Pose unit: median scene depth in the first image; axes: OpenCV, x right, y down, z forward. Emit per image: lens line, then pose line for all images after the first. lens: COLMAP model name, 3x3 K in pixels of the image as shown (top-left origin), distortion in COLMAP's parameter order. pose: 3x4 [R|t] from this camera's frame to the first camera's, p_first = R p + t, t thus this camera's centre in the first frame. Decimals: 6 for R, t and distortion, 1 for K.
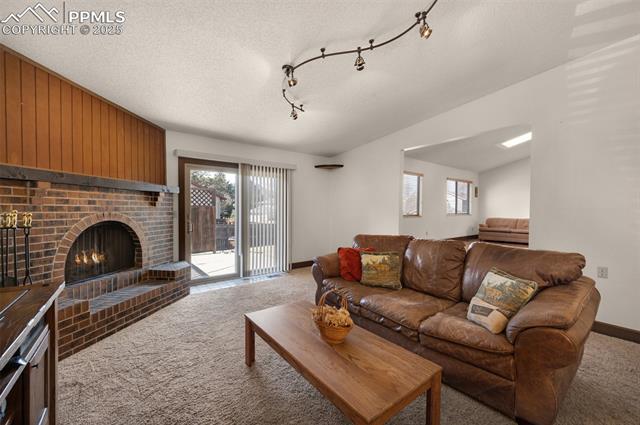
lens RADIAL K [[258.2, 0, 320.2], [0, 258.2, 213.7], [0, 0, 1]] dist [-0.014533, 0.003186]
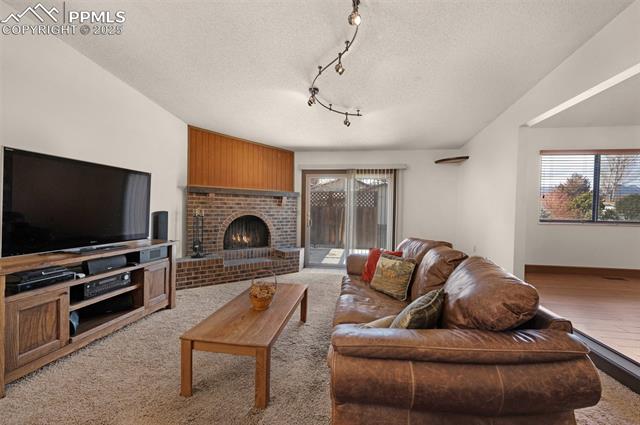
lens RADIAL K [[258.2, 0, 316.3], [0, 258.2, 212.2], [0, 0, 1]] dist [-0.014533, 0.003186]
pose [[0.686732, 0.013707, -0.726781, 0.664859], [-0.022361, 0.999747, -0.002274, 0.003313], [0.726566, 0.017813, 0.686865, 0.173068]]
